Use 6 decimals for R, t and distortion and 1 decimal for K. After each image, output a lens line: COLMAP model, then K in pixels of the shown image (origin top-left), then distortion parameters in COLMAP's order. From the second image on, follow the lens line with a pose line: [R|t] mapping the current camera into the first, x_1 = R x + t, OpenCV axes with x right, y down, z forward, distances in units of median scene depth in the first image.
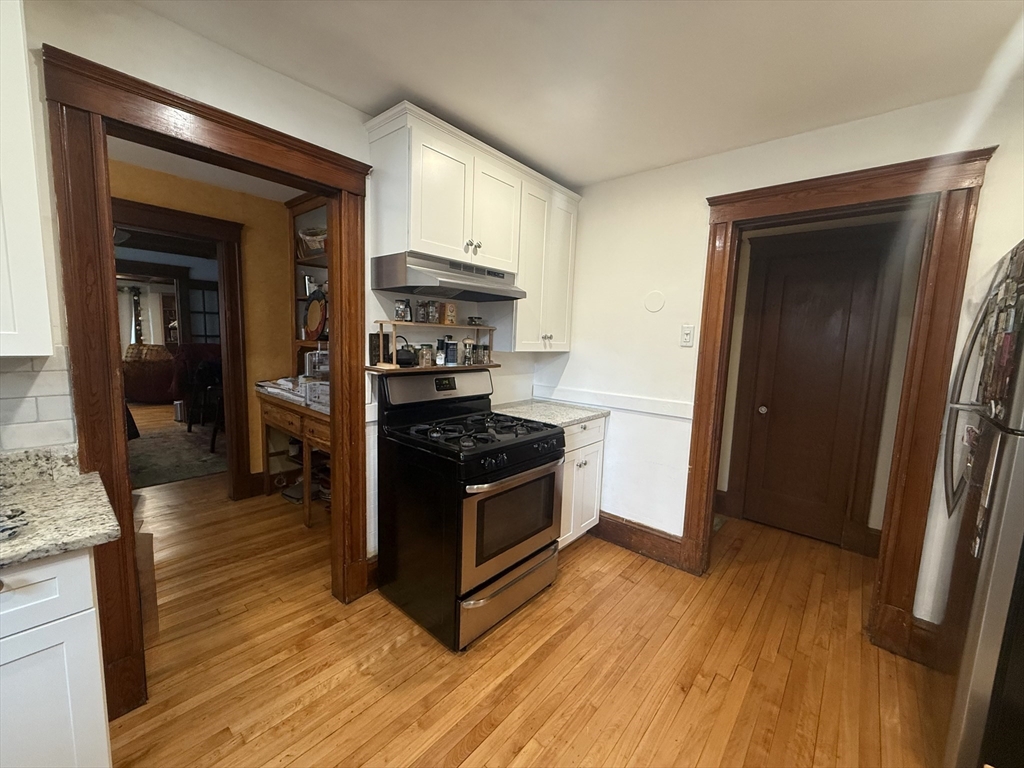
lens RADIAL K [[407.8, 0, 510.7], [0, 407.8, 384.2], [0, 0, 1]] dist [0.001295, -0.000426]
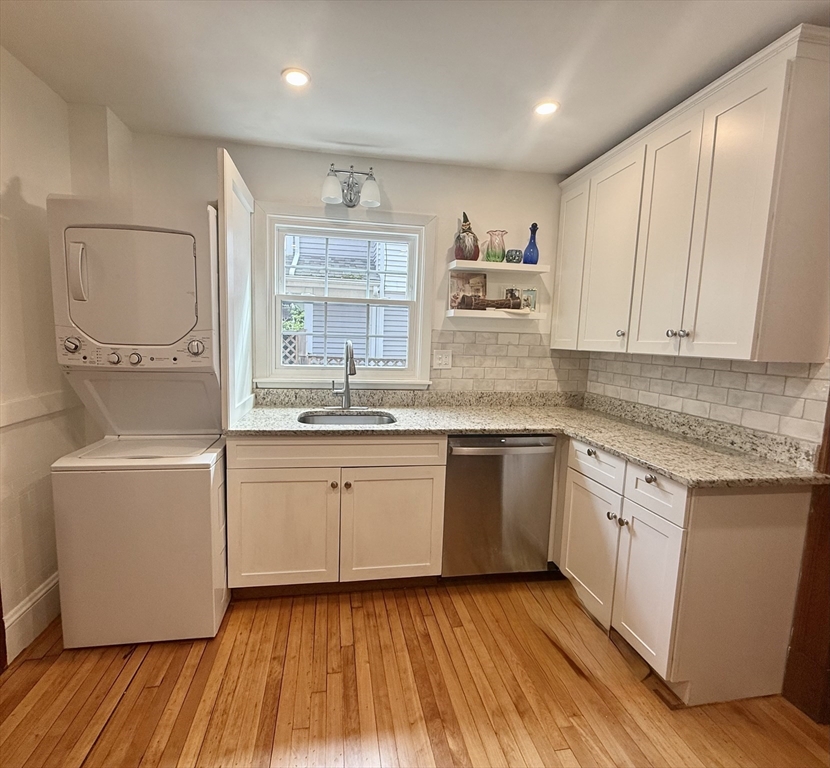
lens RADIAL K [[409.1, 0, 396.3], [0, 409.1, 382.1], [0, 0, 1]] dist [-0.001768, -0.000266]
pose [[-0.641263, 0.033097, -0.766607, 0.346200], [-0.139577, 0.977370, 0.158952, -0.024761], [0.754520, 0.208931, -0.622131, 0.486377]]
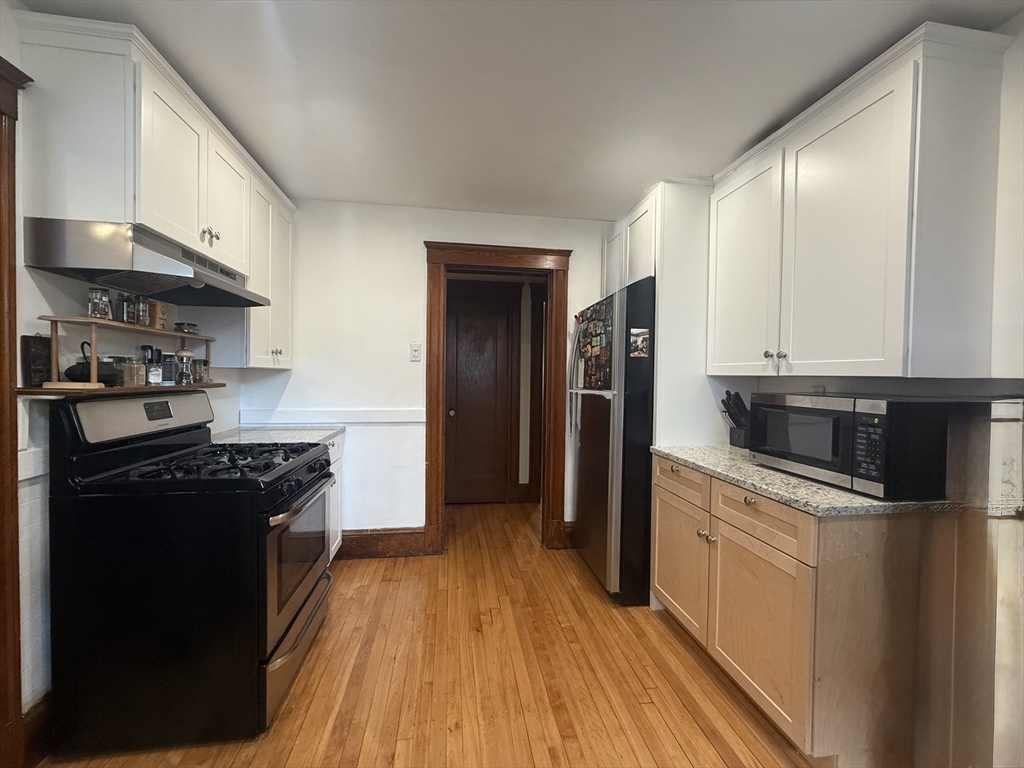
lens RADIAL K [[407.8, 0, 510.3], [0, 407.8, 383.7], [0, 0, 1]] dist [0.001295, -0.000426]
pose [[0.647116, -0.042032, 0.761232, -0.336523], [0.096880, 0.994918, -0.027422, 0.036529], [-0.756211, 0.091494, 0.647900, 0.044760]]
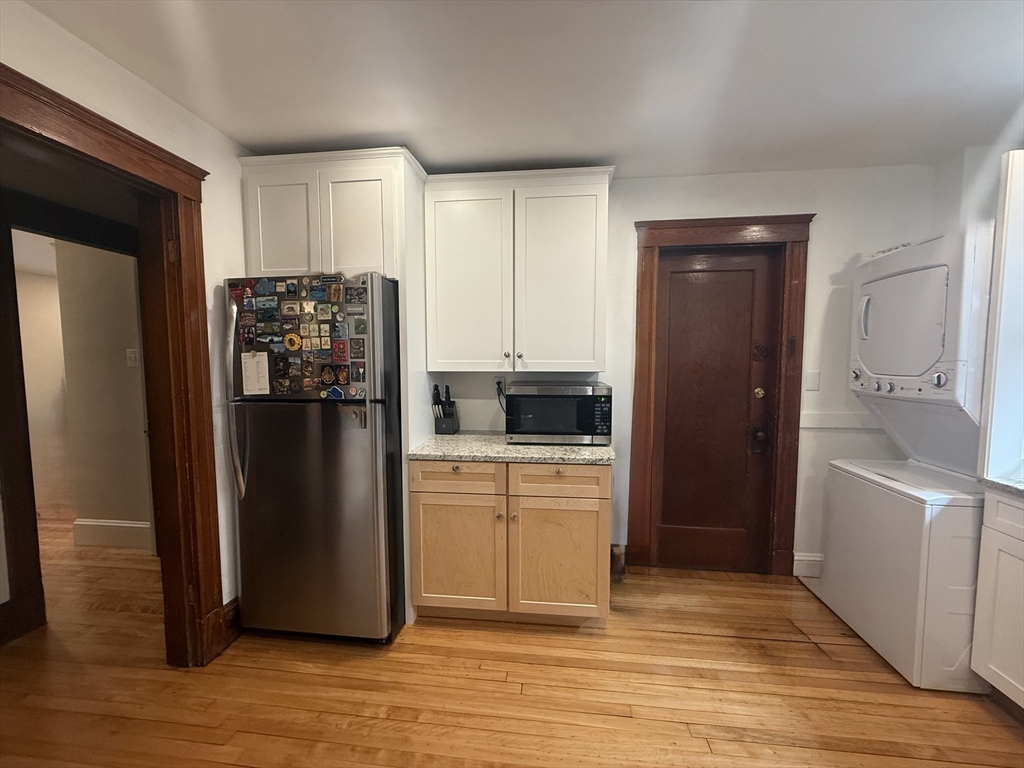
lens RADIAL K [[407.8, 0, 510.5], [0, 407.8, 385.1], [0, 0, 1]] dist [0.001295, -0.000426]
pose [[-0.566322, -0.091292, 0.819112, -0.206485], [0.078924, 0.983272, 0.164155, -0.091011], [-0.820396, 0.157612, -0.549644, 0.778459]]
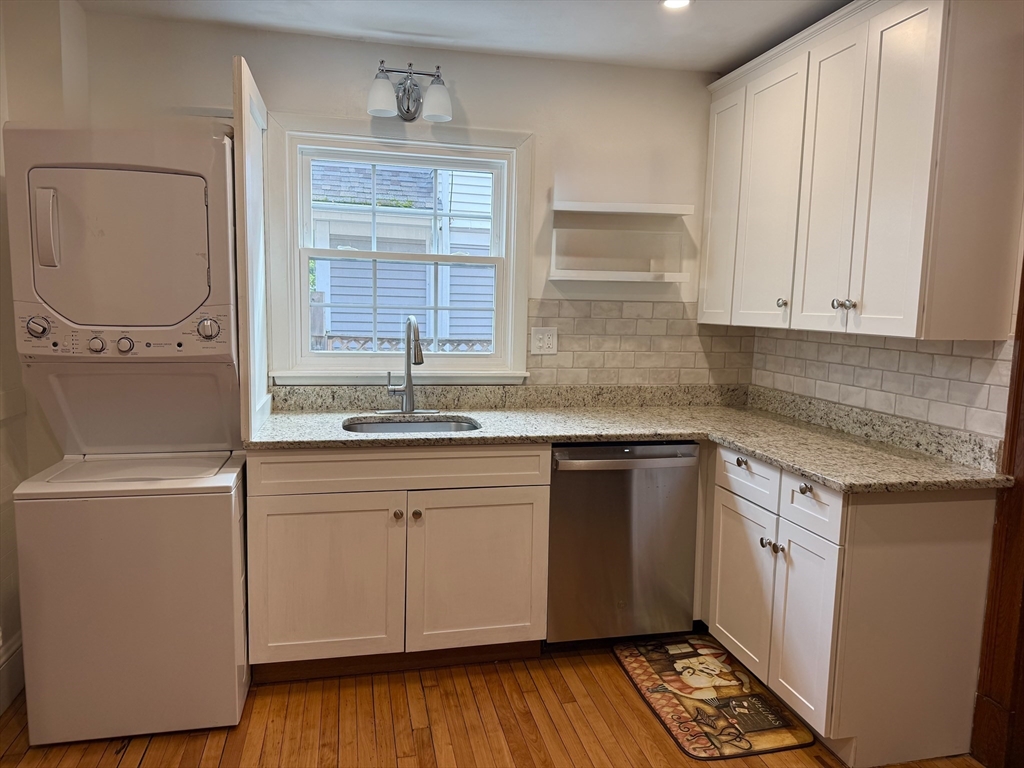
lens RADIAL K [[730.5, 0, 513.8], [0, 730.5, 384.9], [0, 0, 1]] dist [0.011551, -0.007100]
pose [[-0.590558, 0.048361, -0.805545, 0.580201], [-0.134844, 0.978255, 0.157586, -0.055863], [0.795650, 0.201687, -0.571195, 0.649159]]
